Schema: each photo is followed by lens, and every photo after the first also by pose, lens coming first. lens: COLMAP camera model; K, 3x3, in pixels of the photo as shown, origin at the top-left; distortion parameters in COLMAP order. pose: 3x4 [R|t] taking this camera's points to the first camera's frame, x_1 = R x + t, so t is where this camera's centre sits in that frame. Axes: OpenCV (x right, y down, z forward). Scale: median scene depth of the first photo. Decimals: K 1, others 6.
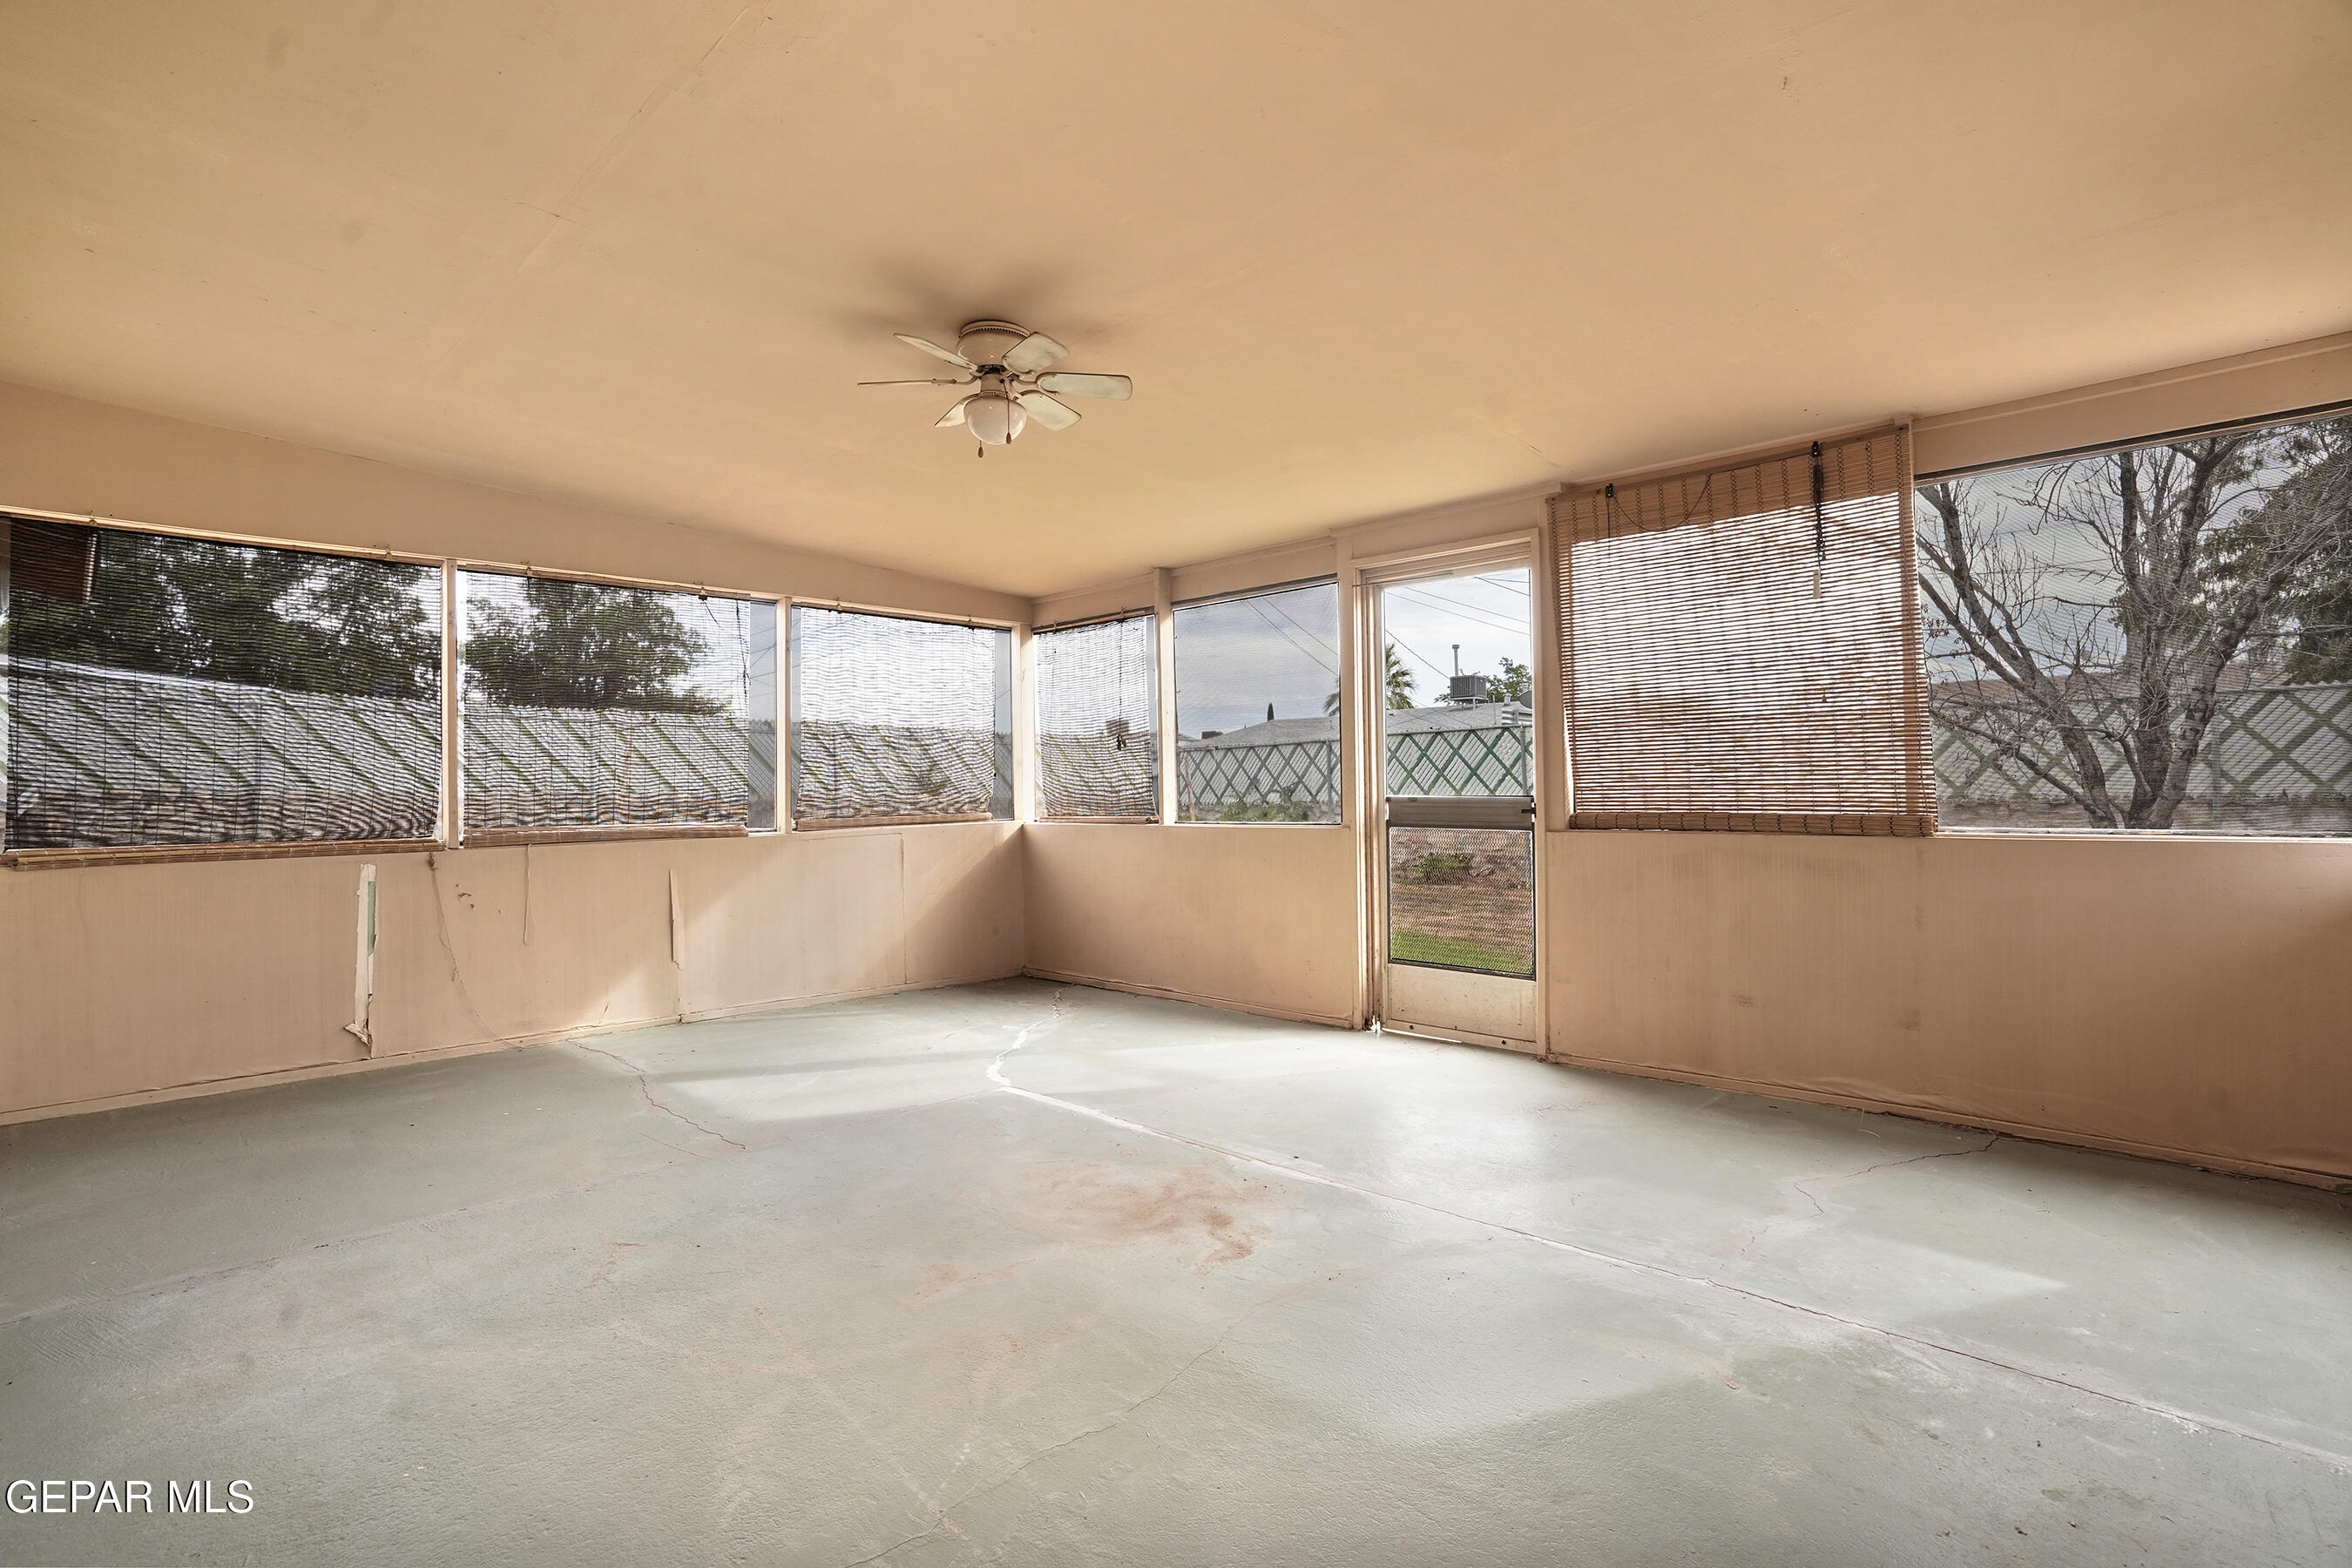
lens RADIAL K [[1083.8, 0, 1178.6], [0, 1083.8, 774.8], [0, 0, 1]] dist [-0.003643, 0.001422]
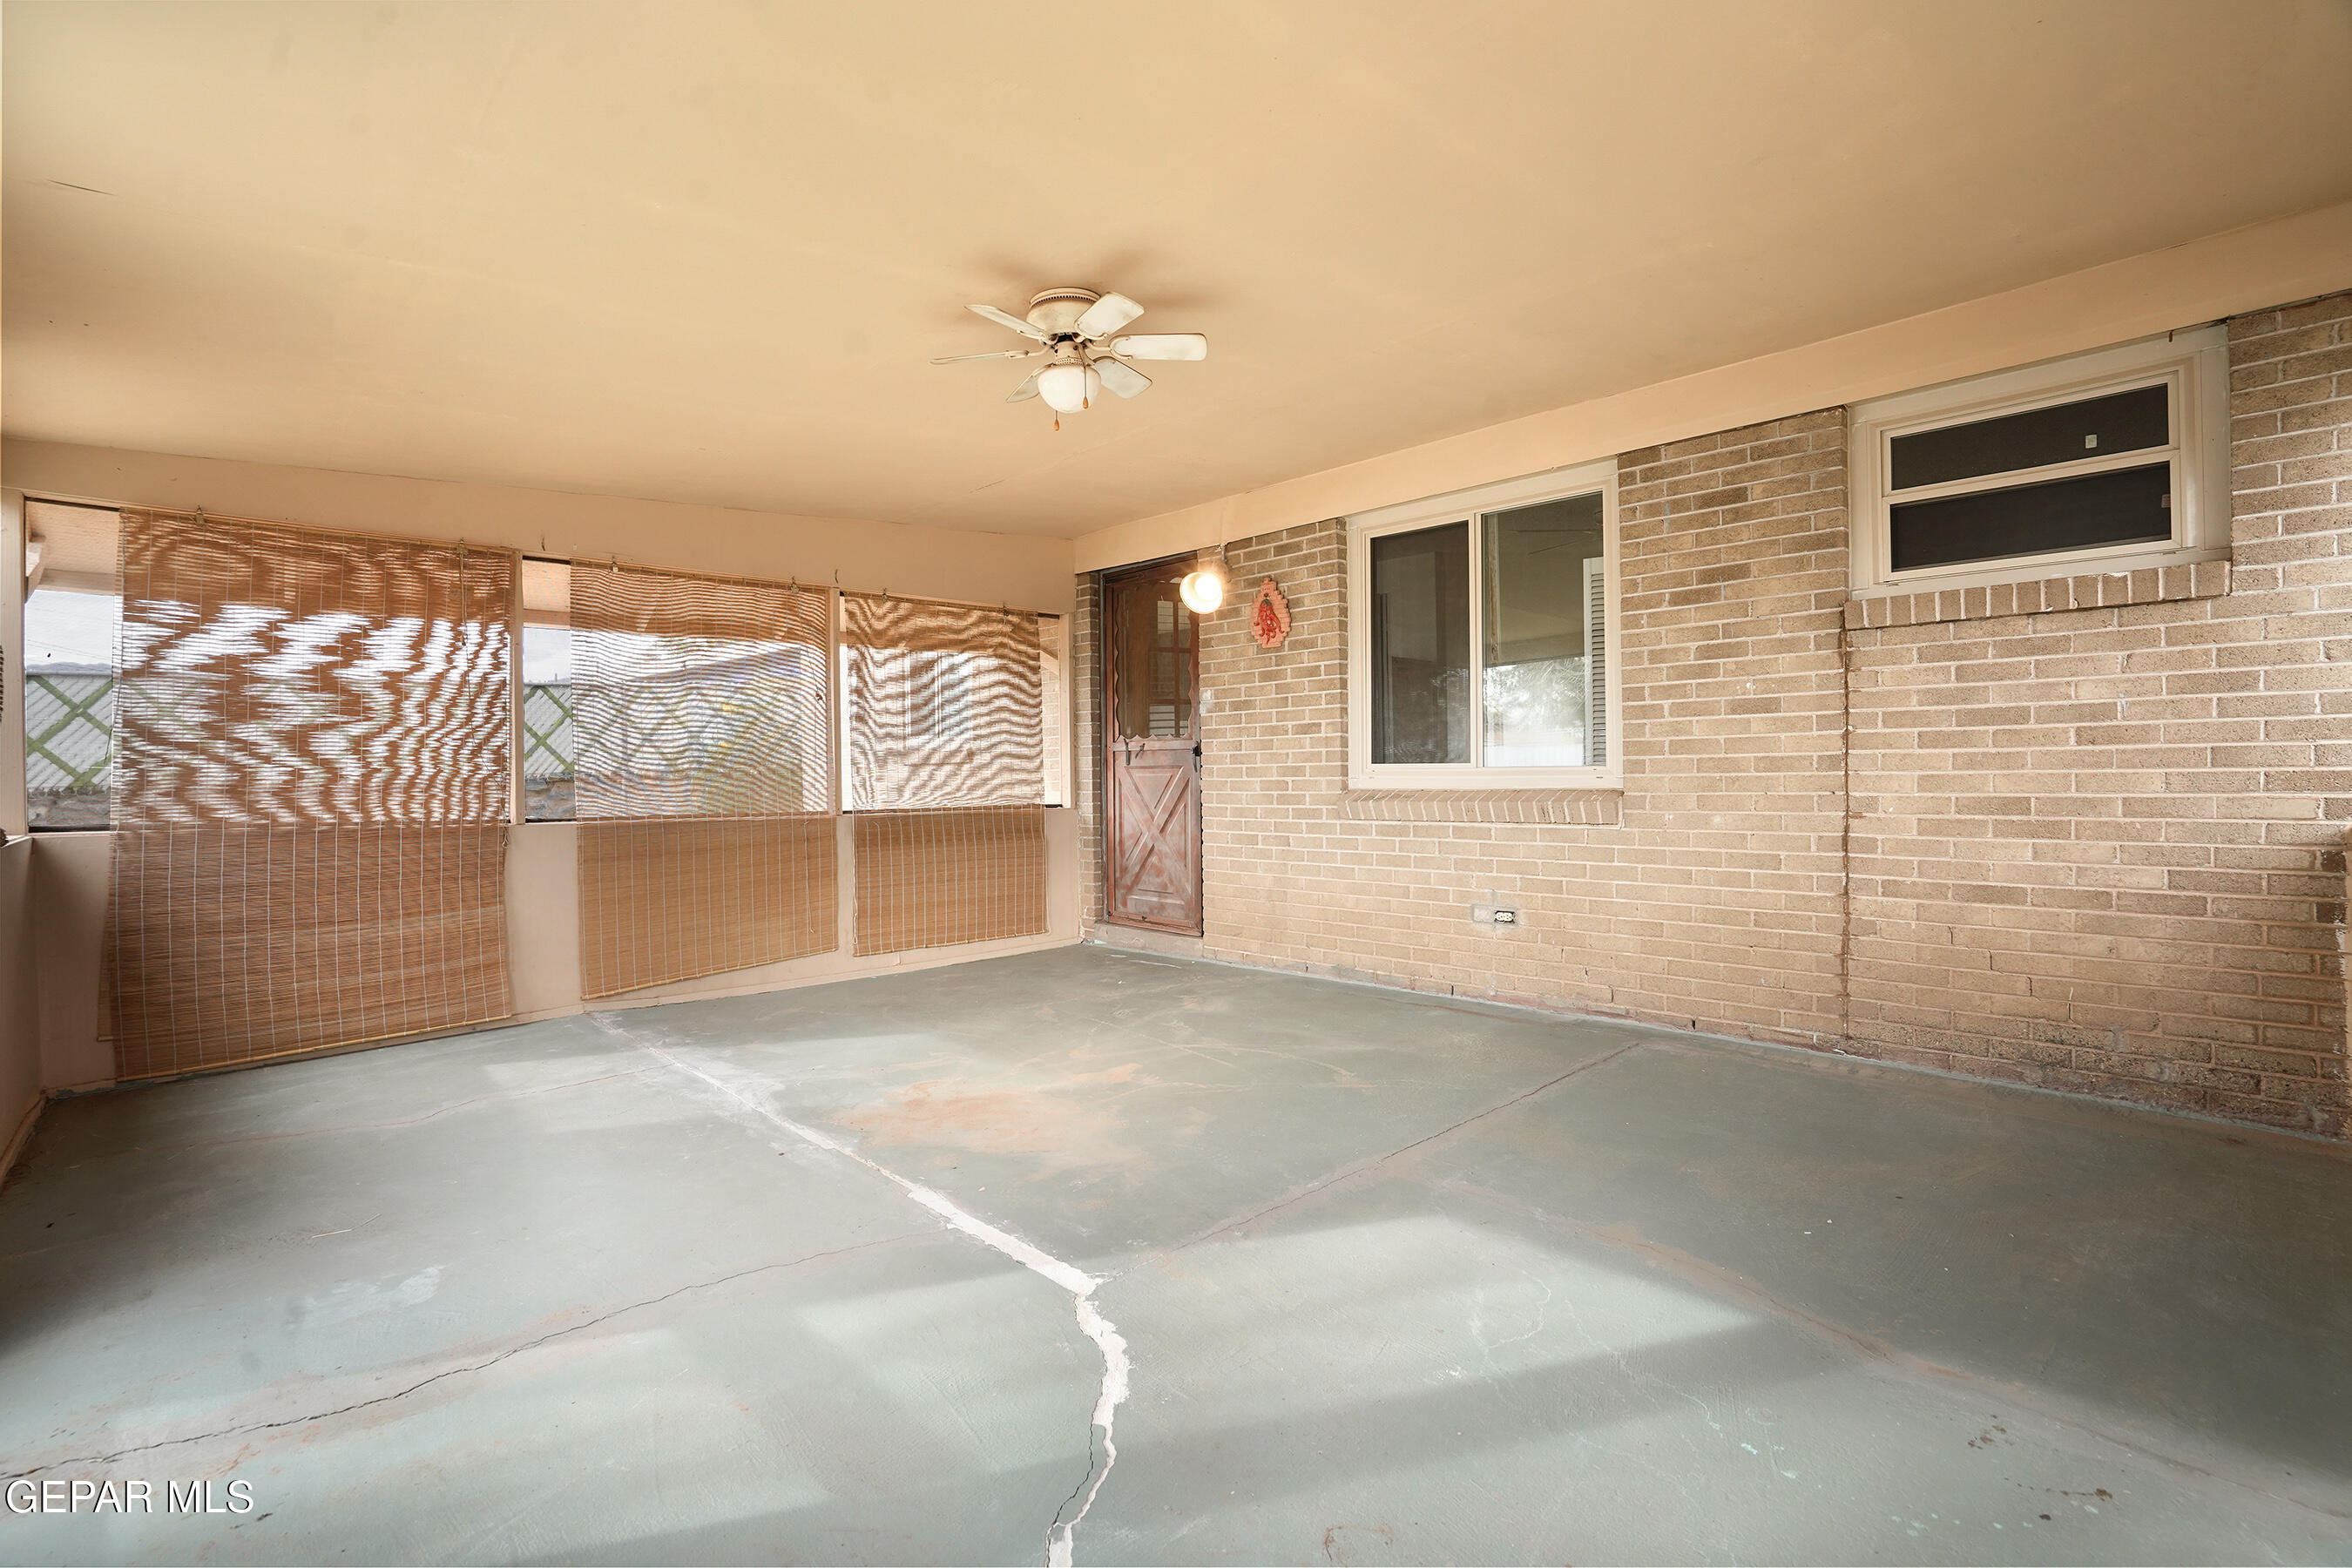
lens RADIAL K [[1083.8, 0, 1171.7], [0, 1083.8, 770.7], [0, 0, 1]] dist [-0.003643, 0.001422]
pose [[-0.998024, 0.009350, 0.062136, -0.320569], [0.009931, 0.999910, 0.009048, 0.002148], [-0.062046, 0.009647, -0.998027, 2.053045]]
